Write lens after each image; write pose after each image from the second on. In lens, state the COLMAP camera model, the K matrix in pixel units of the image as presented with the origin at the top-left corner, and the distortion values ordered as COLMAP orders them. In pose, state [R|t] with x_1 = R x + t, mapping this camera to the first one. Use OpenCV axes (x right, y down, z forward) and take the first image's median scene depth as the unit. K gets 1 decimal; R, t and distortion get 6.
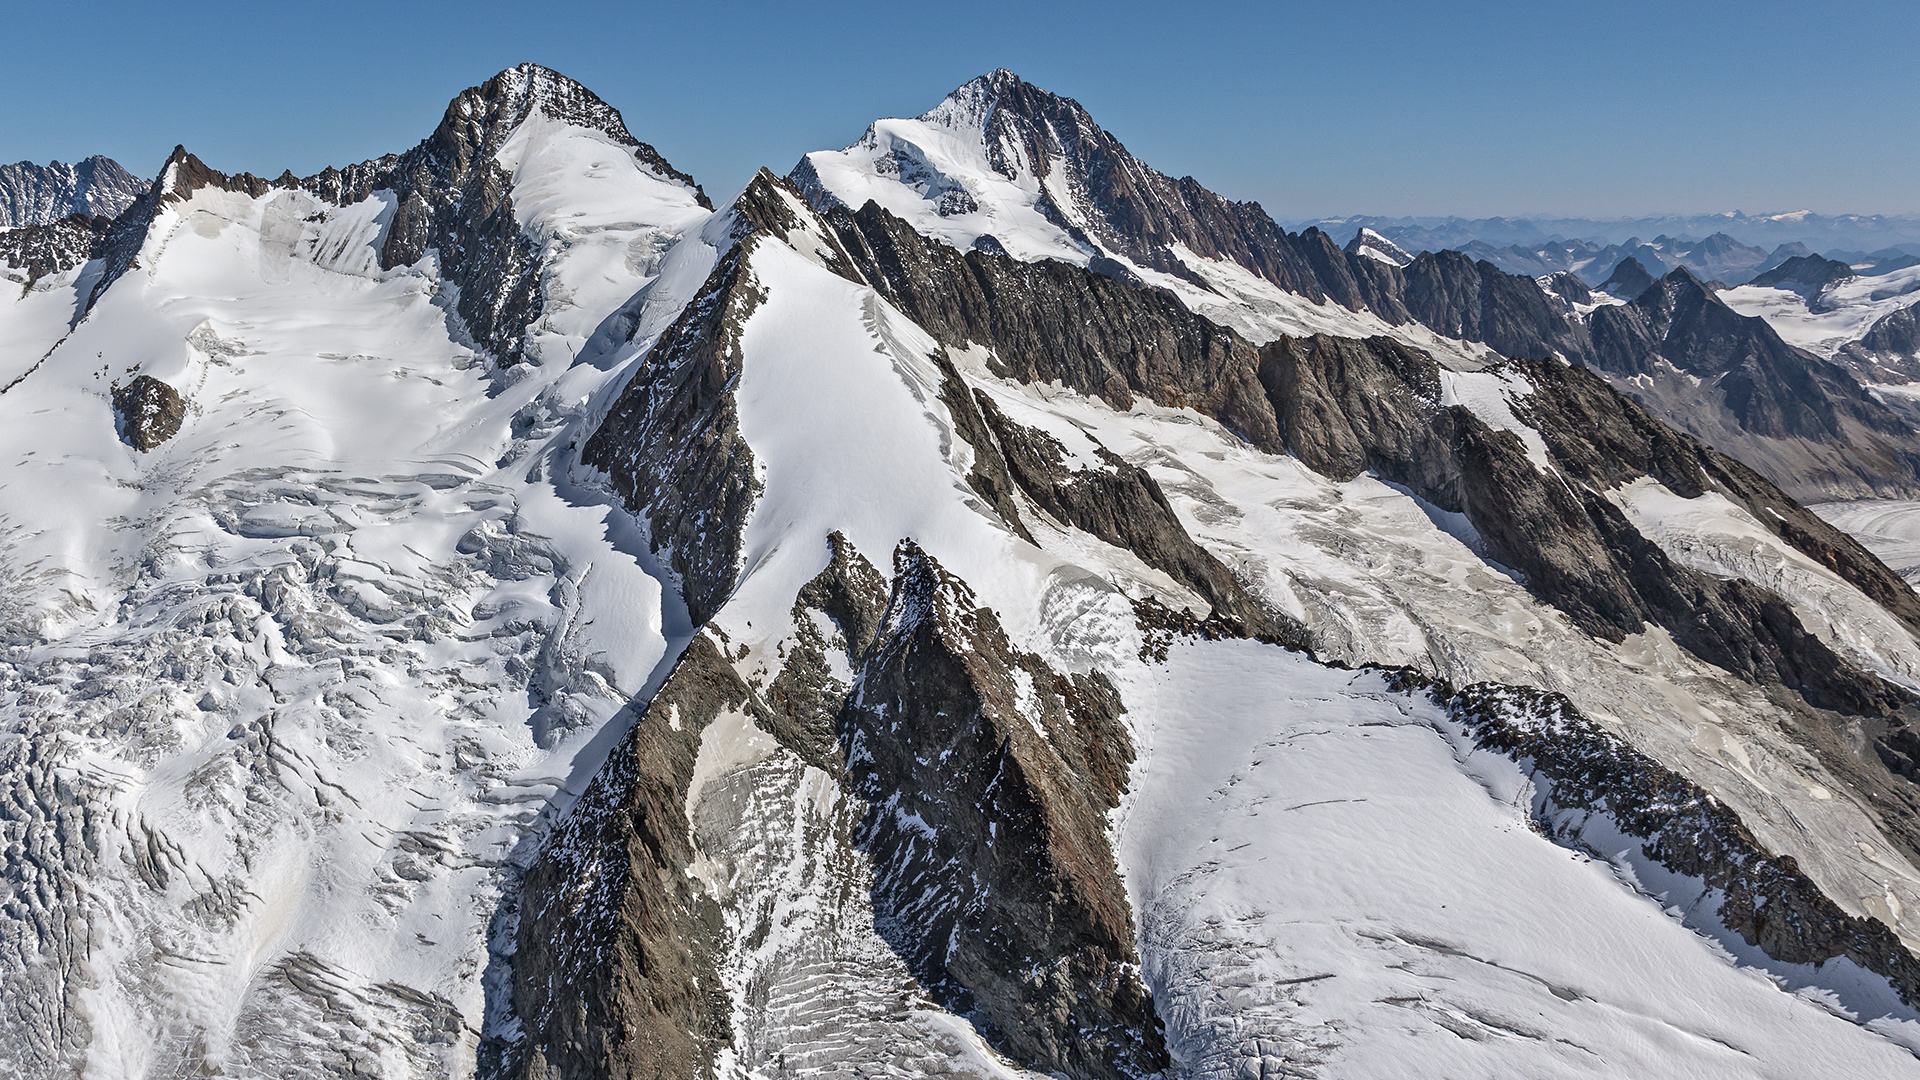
lens RADIAL K [[1988.8, 0, 961.7], [0, 1988.8, 538.5], [0, 0, 1]] dist [0.023838, 0.000000]
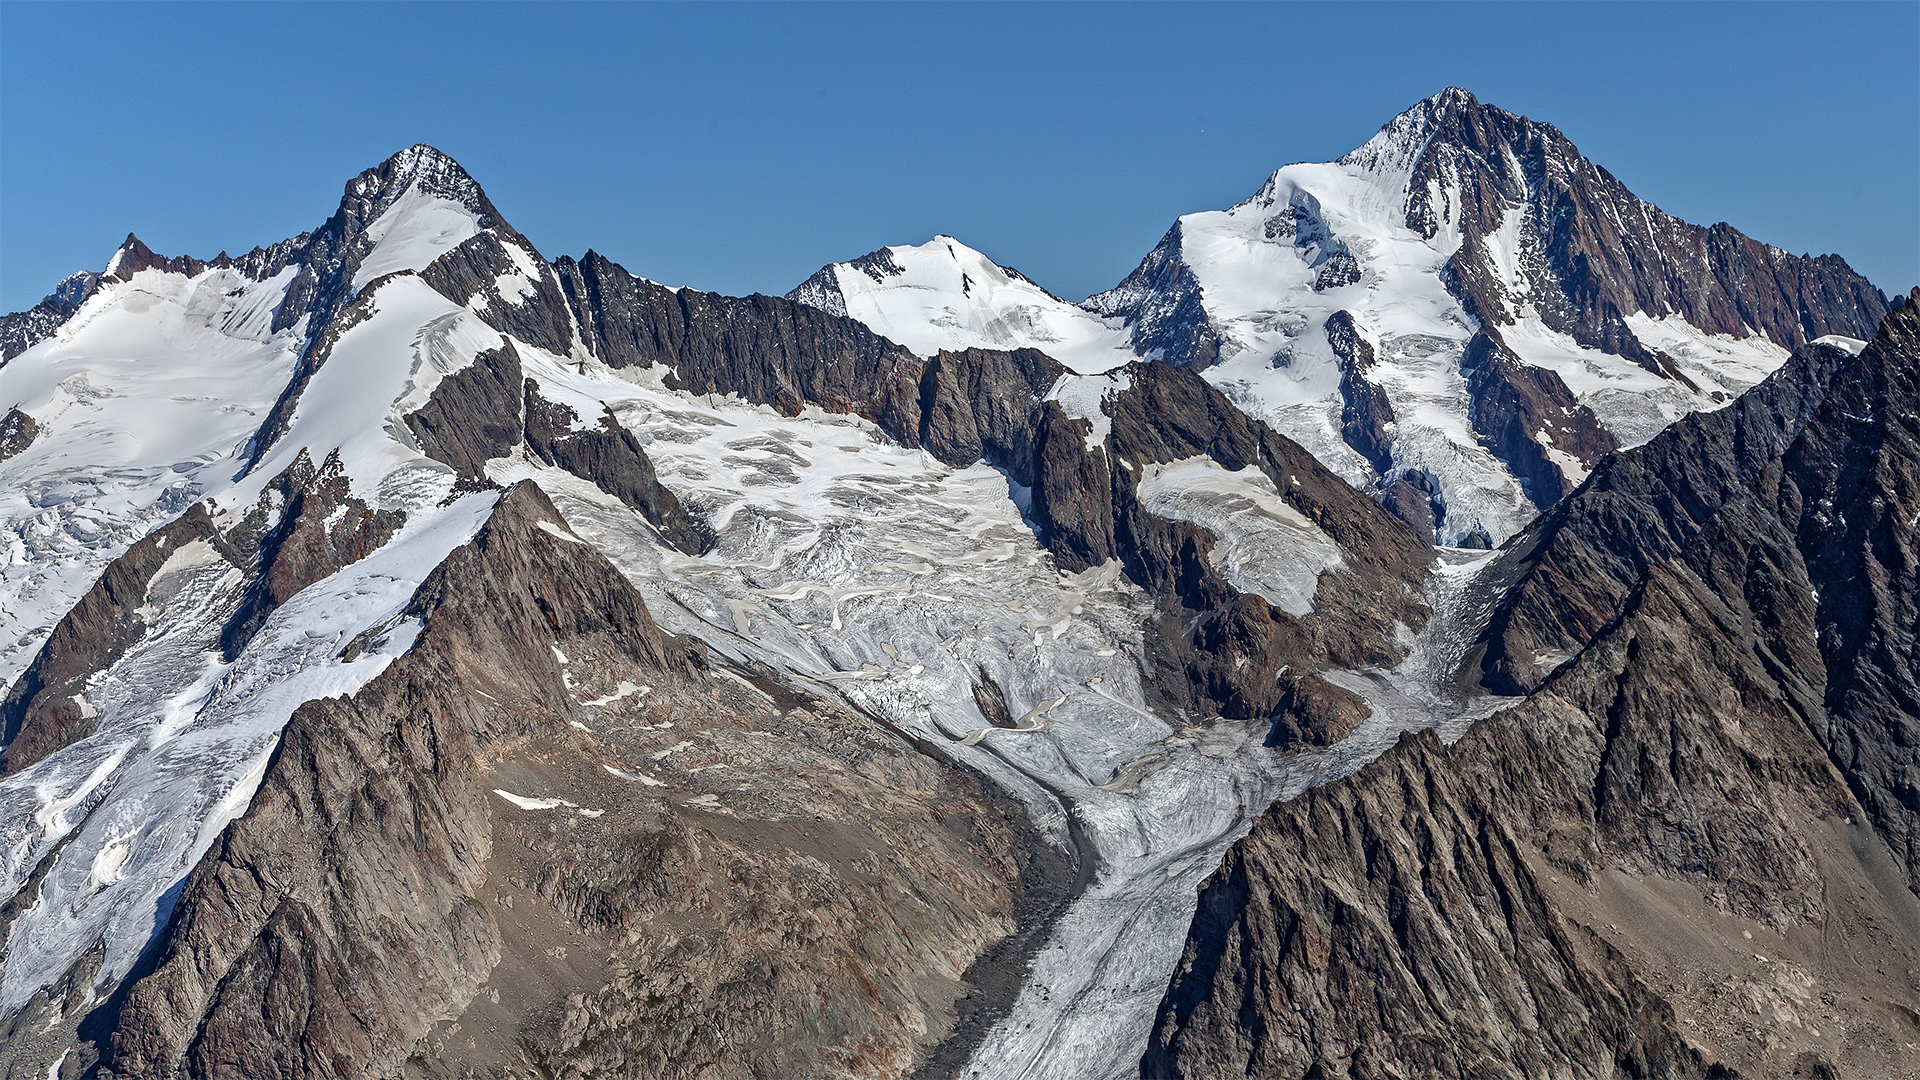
lens RADIAL K [[2888.5, 0, 958.7], [0, 2888.5, 541.5], [0, 0, 1]] dist [0.034313, 0.000000]
pose [[0.982124, -0.024445, -0.186640, 0.375739], [0.009497, 0.996704, -0.080571, 0.112331], [0.187994, 0.077359, 0.979119, -0.494027]]
